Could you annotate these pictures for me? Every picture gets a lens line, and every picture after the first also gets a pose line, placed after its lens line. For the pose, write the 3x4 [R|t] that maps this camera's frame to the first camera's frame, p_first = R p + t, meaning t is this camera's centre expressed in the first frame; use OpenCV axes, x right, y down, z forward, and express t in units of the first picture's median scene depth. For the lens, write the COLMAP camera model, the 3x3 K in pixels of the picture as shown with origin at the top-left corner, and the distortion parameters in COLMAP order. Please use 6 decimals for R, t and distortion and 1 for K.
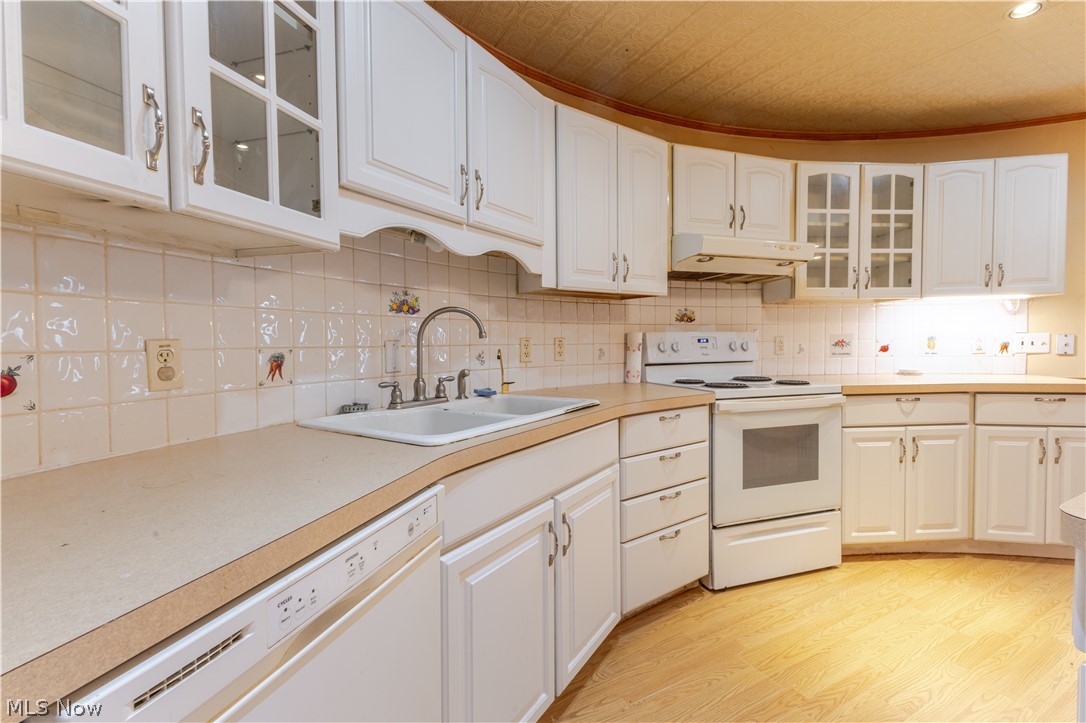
lens RADIAL K [[473.2, 0, 542.2], [0, 473.2, 355.6], [0, 0, 1]] dist [0.011283, -0.002069]
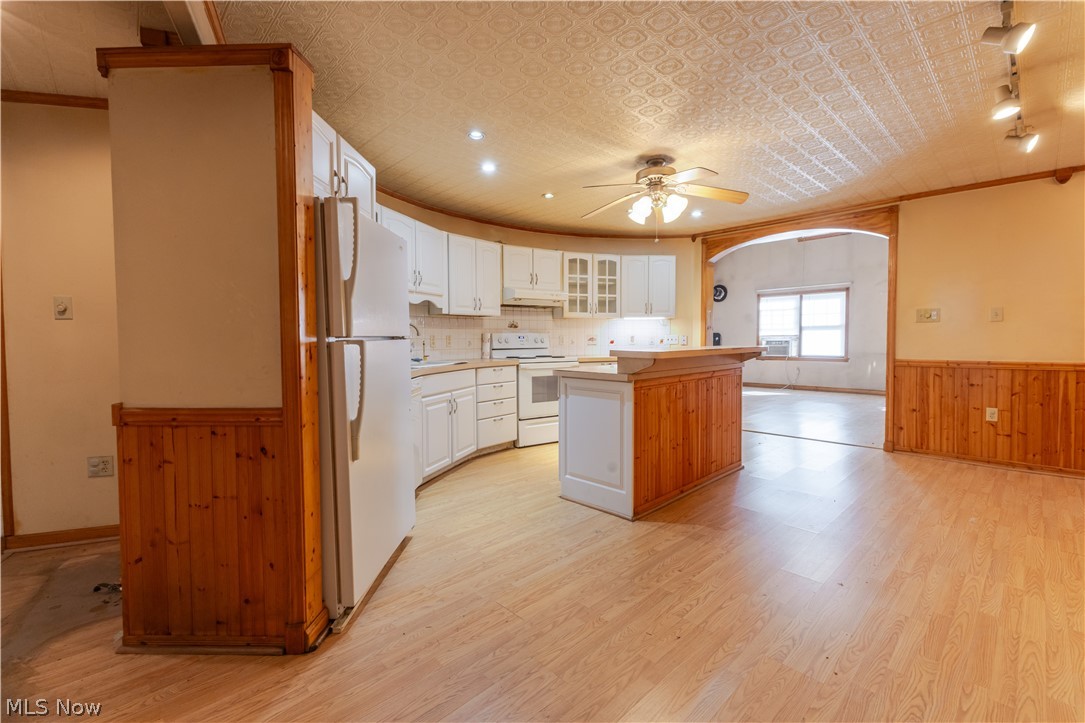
lens RADIAL K [[472.7, 0, 540.4], [0, 472.7, 357.3], [0, 0, 1]] dist [0.011283, -0.002069]
pose [[0.967121, -0.006305, 0.254237, -0.101417], [0.004065, 0.999948, 0.009336, 0.038279], [-0.254282, -0.007995, 0.967097, -1.078979]]
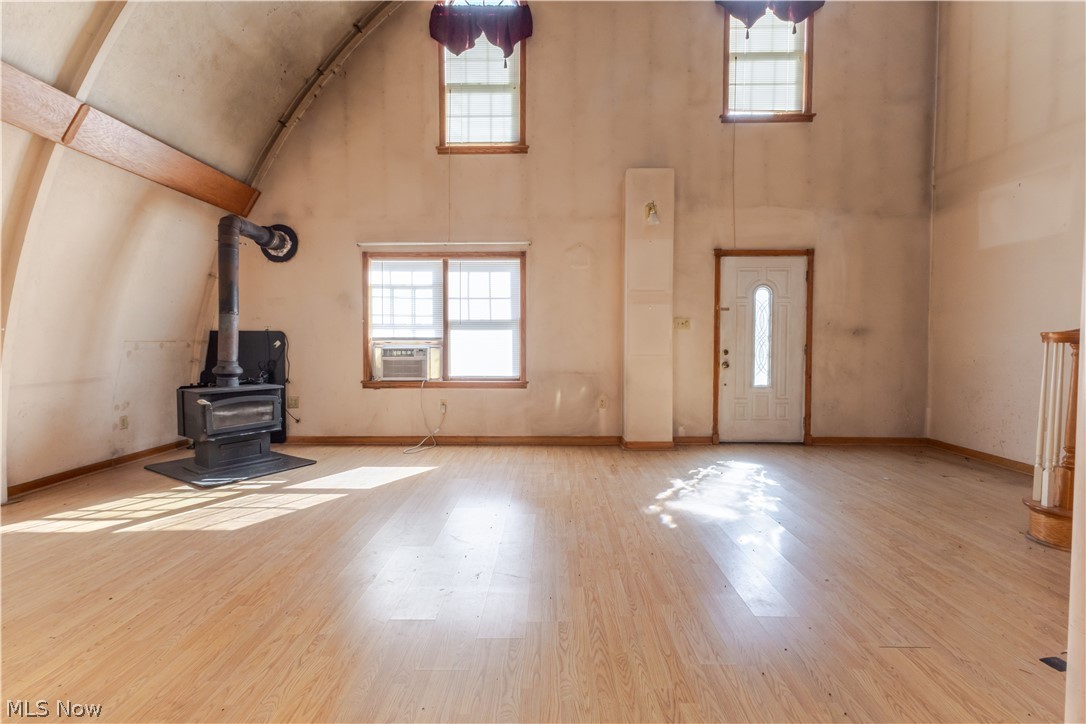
lens RADIAL K [[473.2, 0, 537.0], [0, 473.2, 357.8], [0, 0, 1]] dist [0.011283, -0.002069]
pose [[0.494247, -0.021881, 0.869046, 1.495654], [0.019028, 0.999716, 0.014349, -0.040834], [-0.869113, 0.009444, 0.494523, 0.937165]]
